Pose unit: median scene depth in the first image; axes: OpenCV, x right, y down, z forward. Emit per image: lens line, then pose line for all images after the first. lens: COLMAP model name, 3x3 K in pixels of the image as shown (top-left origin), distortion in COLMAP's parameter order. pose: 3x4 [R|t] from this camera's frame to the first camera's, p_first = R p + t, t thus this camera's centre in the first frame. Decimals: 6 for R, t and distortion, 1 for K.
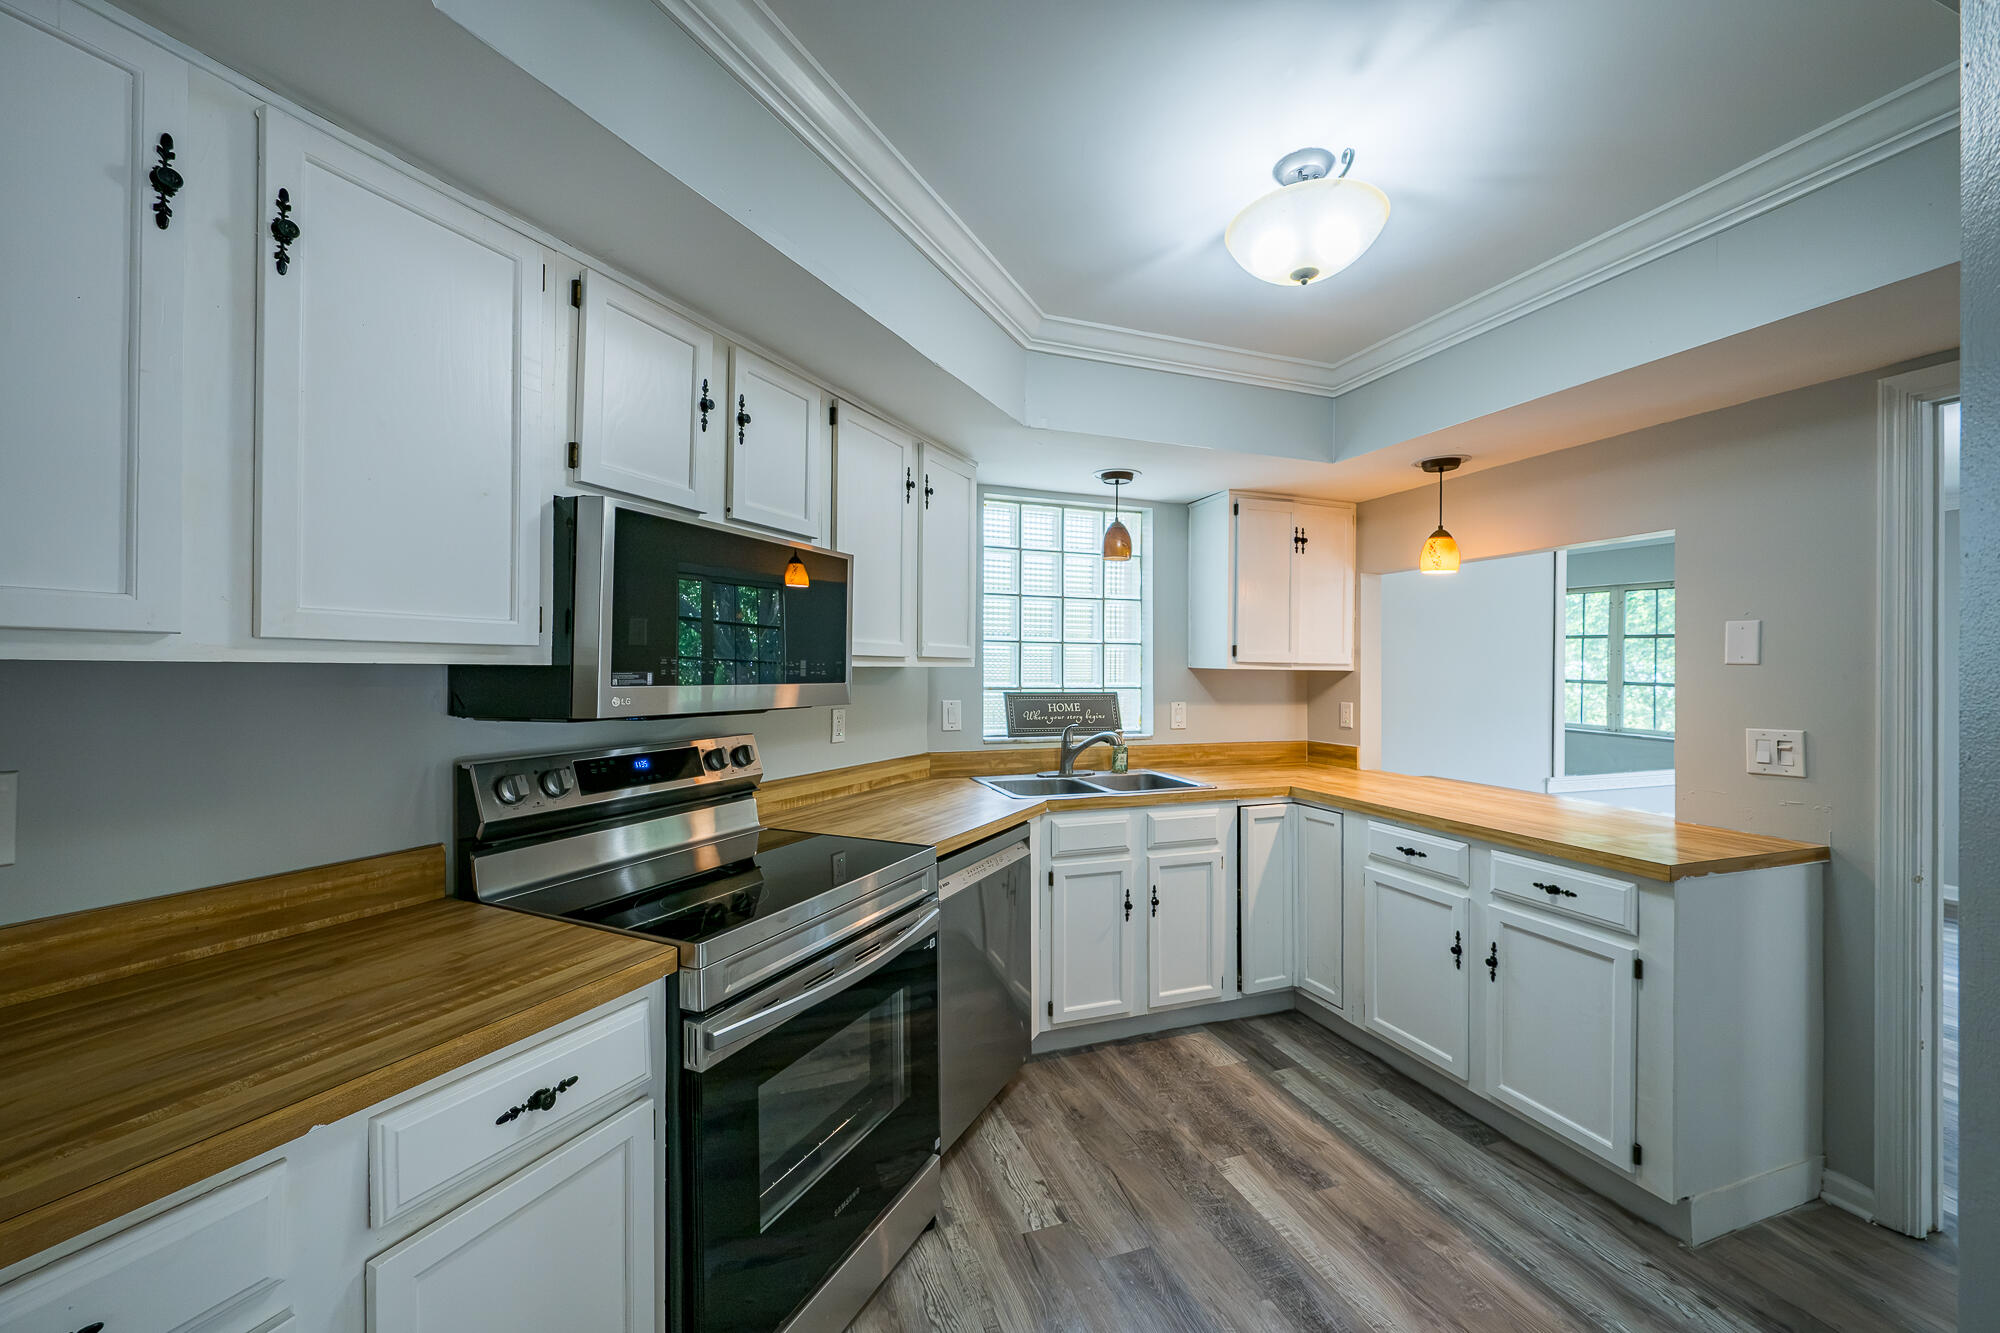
lens RADIAL K [[784.1, 0, 1000.0], [0, 784.1, 666.5], [0, 0, 1]] dist [0.000866, -0.000106]
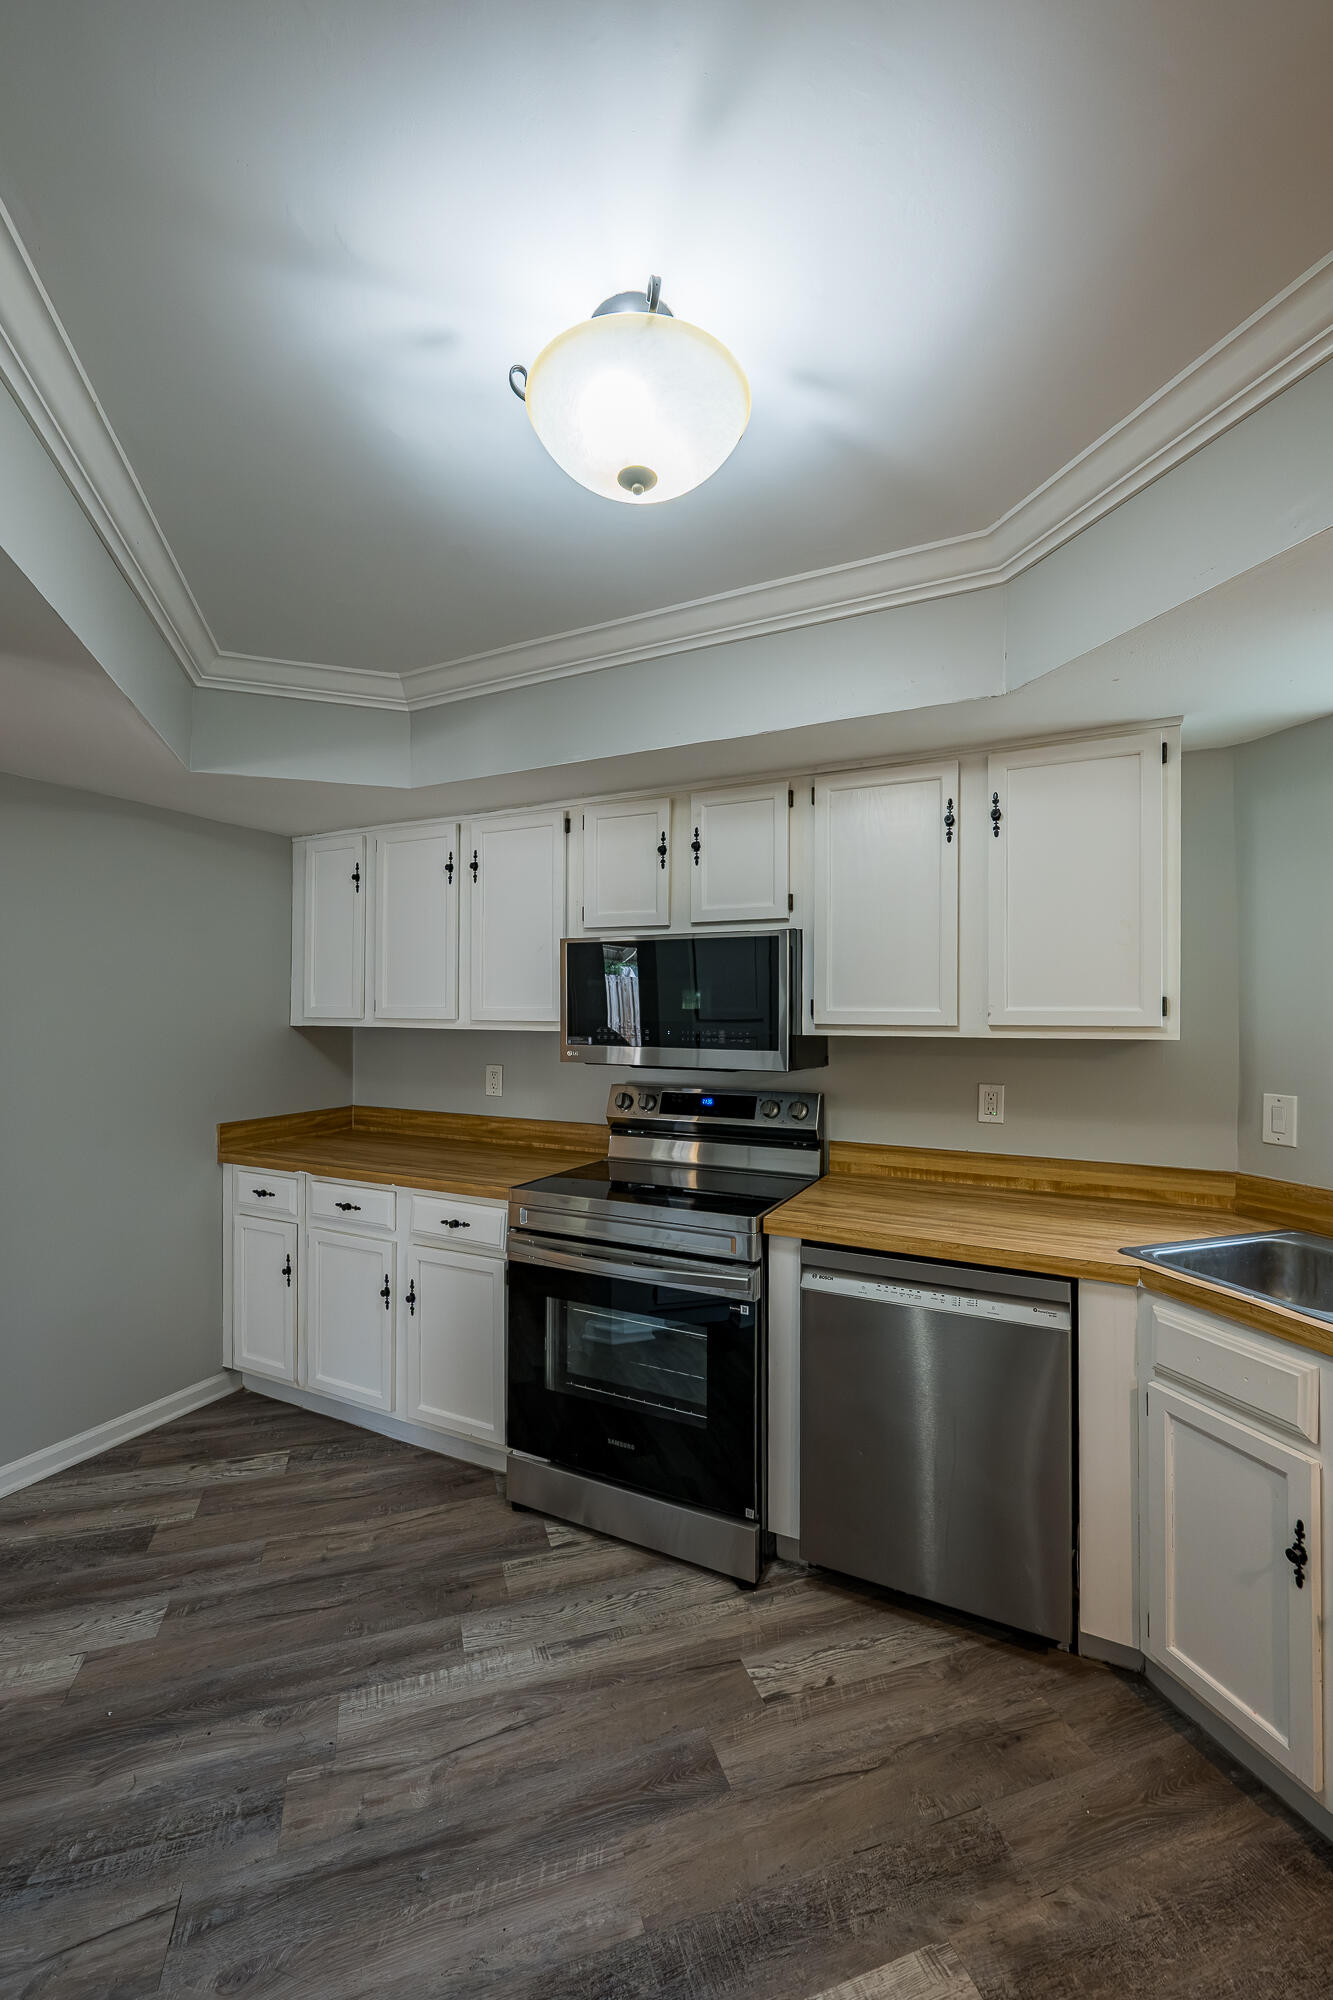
lens RADIAL K [[813.2, 0, 668.8], [0, 813.2, 1013.9], [0, 0, 1]] dist [-0.001892, -0.000169]
pose [[-0.029023, -0.006499, -0.999558, 0.901436], [-0.001088, 0.999978, -0.006470, -0.021722], [0.999578, 0.000899, -0.029029, 0.865147]]
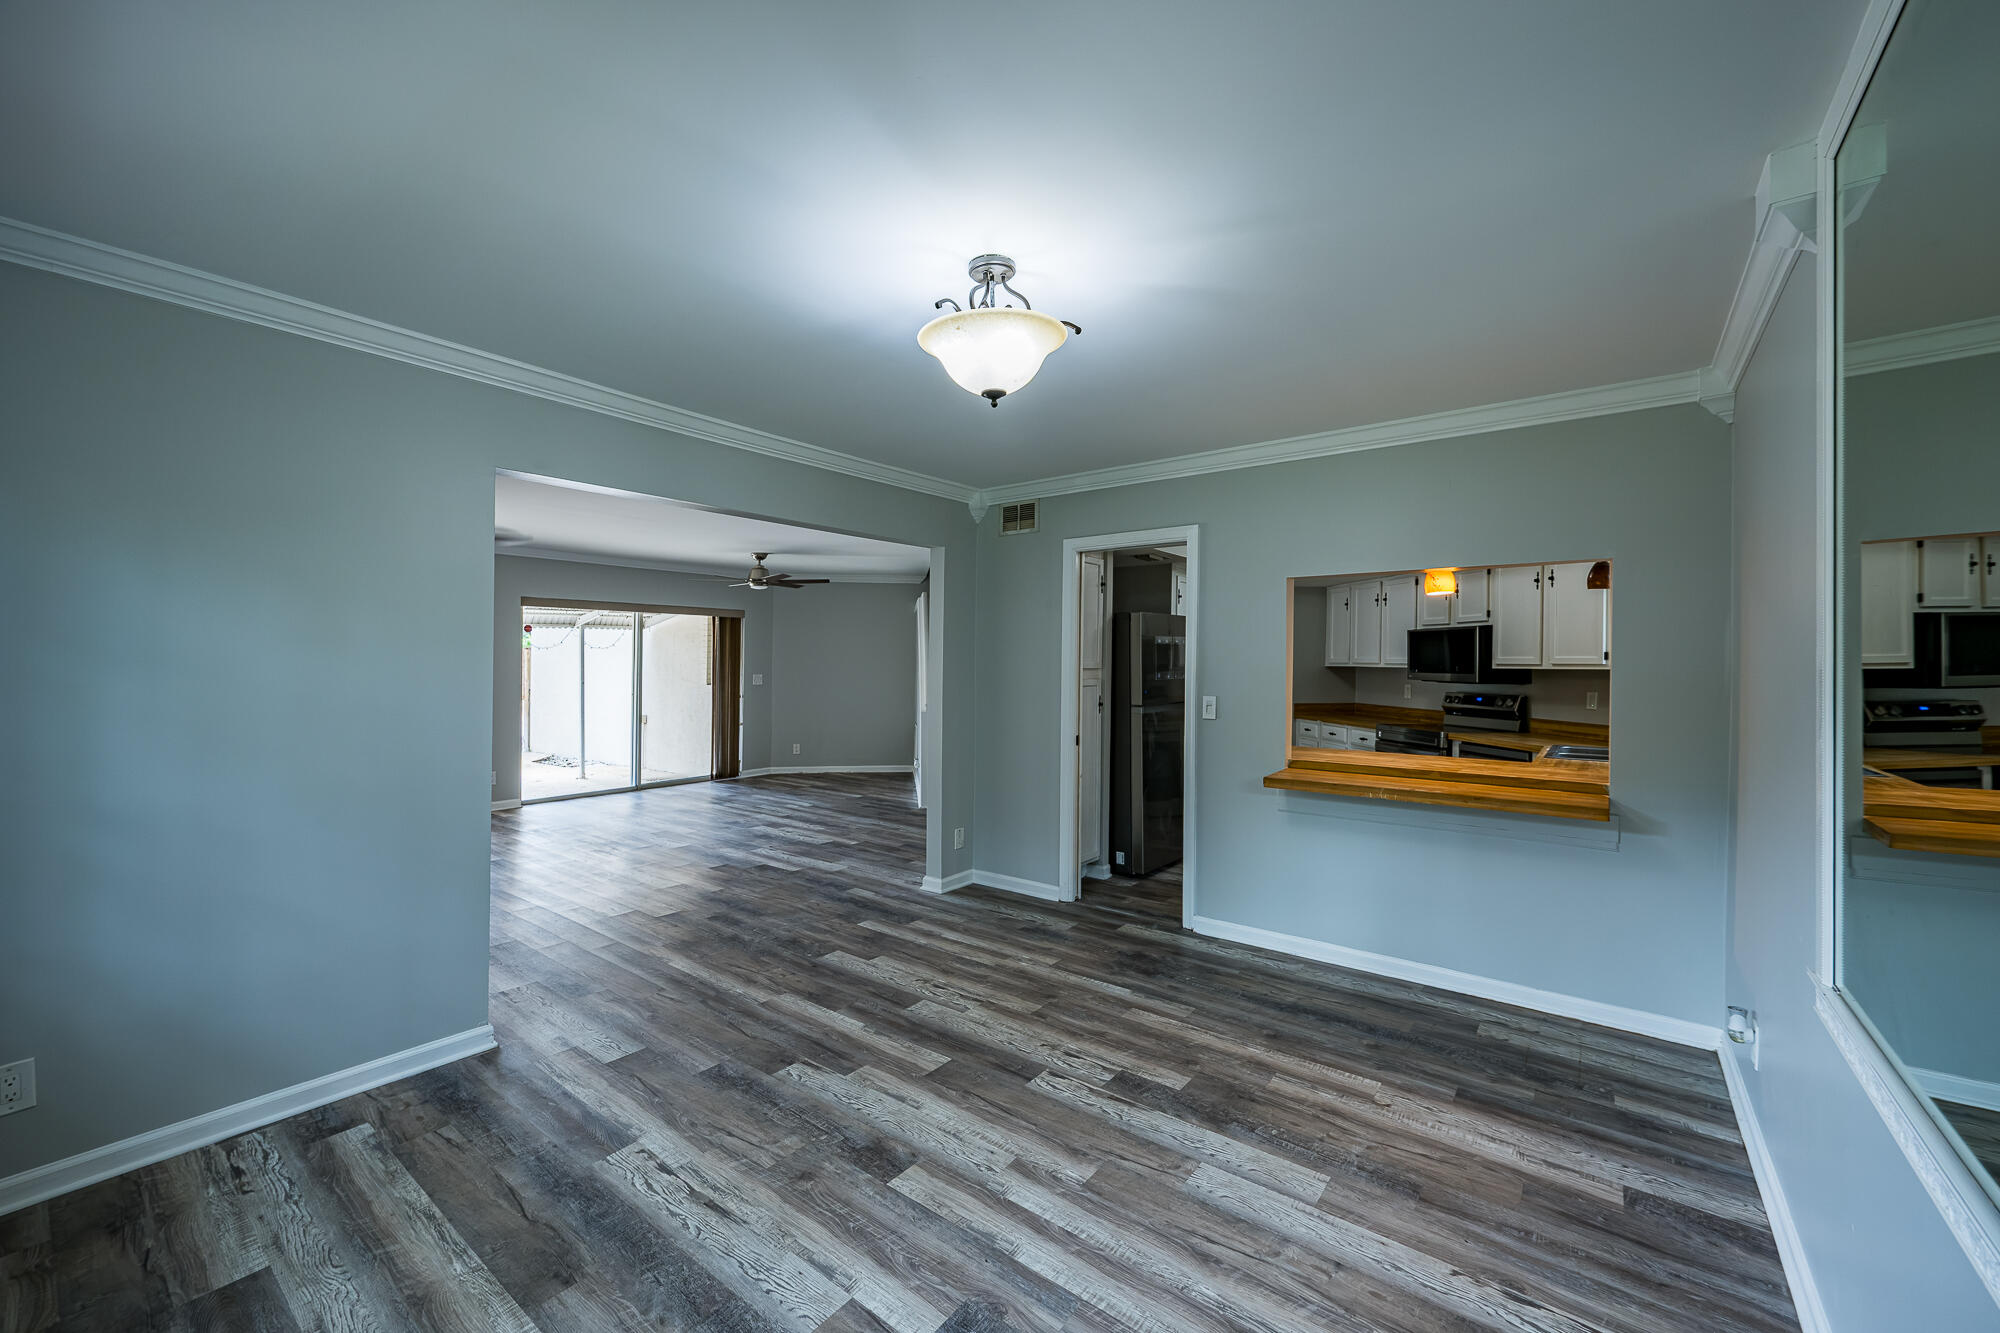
lens RADIAL K [[784.1, 0, 1000.0], [0, 784.1, 666.5], [0, 0, 1]] dist [0.000866, -0.000106]
pose [[-0.840268, -0.008249, -0.542109, 2.576786], [-0.008687, 0.999961, -0.001751, 0.010907], [0.542102, 0.003238, -0.840306, 2.318917]]
